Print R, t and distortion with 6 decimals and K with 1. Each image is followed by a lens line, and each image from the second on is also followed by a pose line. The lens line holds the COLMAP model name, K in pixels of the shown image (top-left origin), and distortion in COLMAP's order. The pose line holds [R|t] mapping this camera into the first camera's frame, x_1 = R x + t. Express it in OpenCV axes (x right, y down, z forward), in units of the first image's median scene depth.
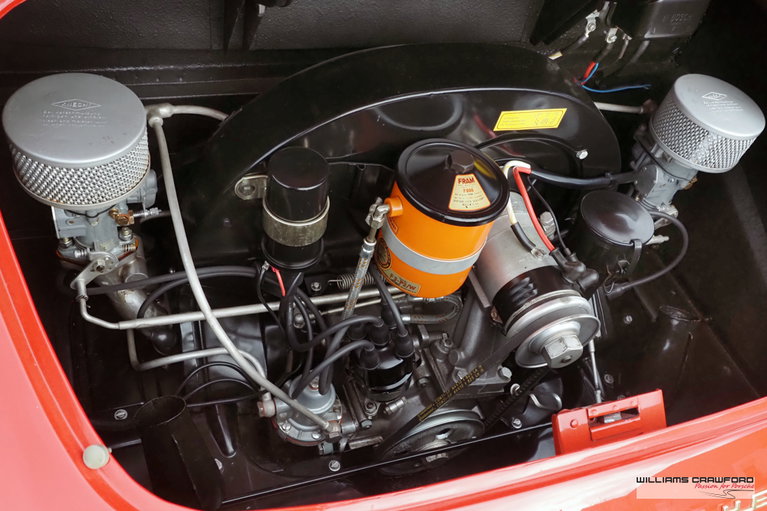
lens RADIAL K [[761.4, 0, 388.3], [0, 761.4, 260.1], [0, 0, 1]] dist [-0.014085, -0.011284]
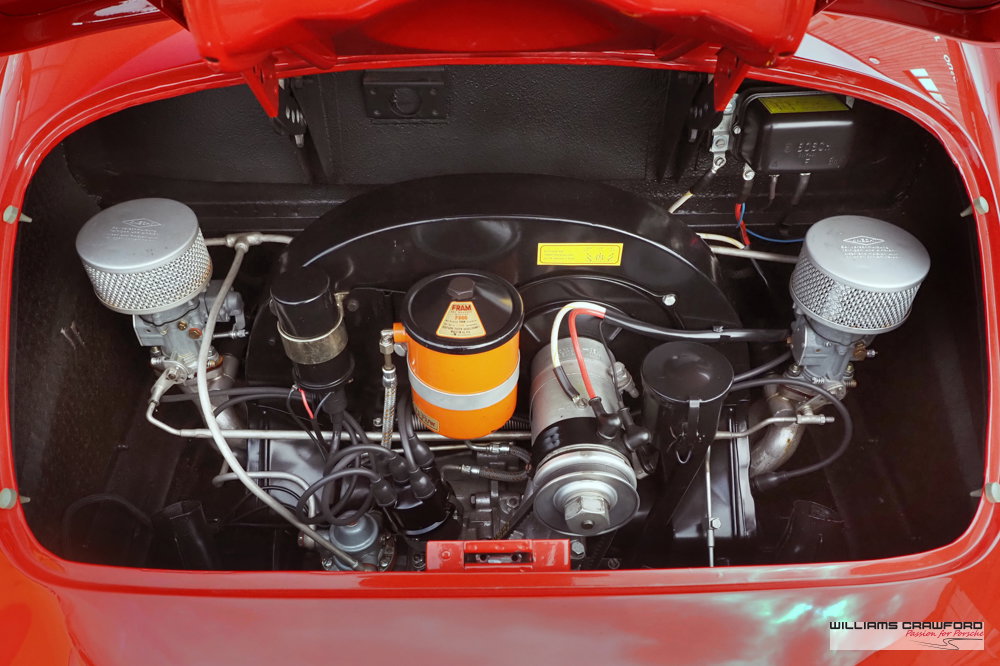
lens RADIAL K [[916.8, 0, 500.0], [0, 916.8, 333.0], [0, 0, 1]] dist [-0.008558, 0.006463]
pose [[0.918708, 0.055840, -0.390971, 0.539183], [-0.118615, 0.983263, -0.138289, 0.072365], [0.376705, 0.173422, 0.909955, -0.022081]]
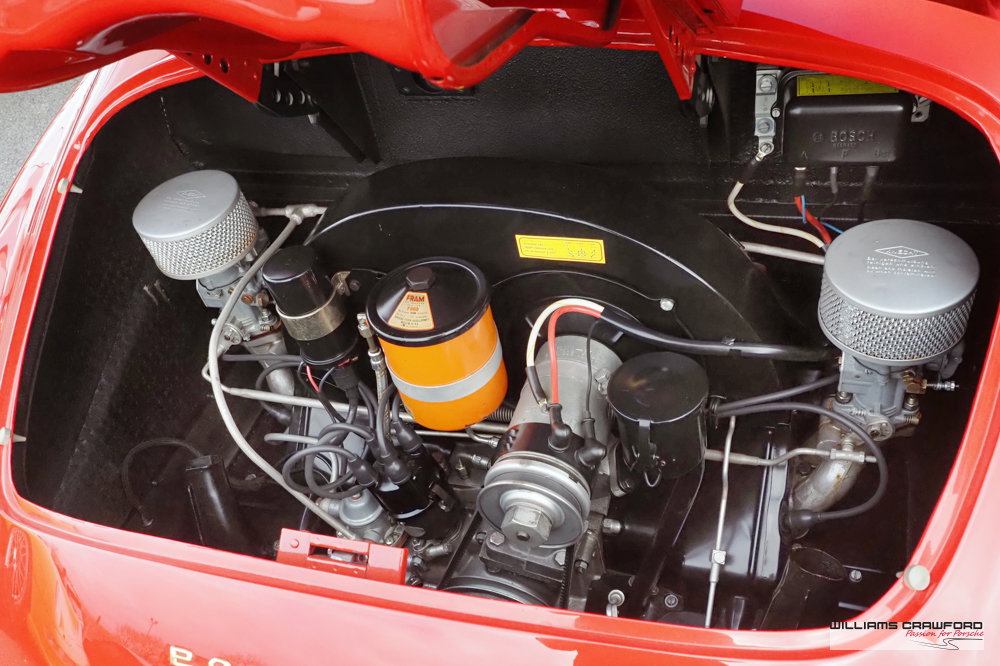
lens RADIAL K [[992.6, 0, 506.3], [0, 992.6, 339.0], [0, 0, 1]] dist [-0.014085, -0.011284]
pose [[0.717829, 0.152846, -0.679234, 0.918268], [-0.230006, 0.972889, -0.024149, -0.046860], [0.657129, 0.173563, 0.733524, 0.167168]]
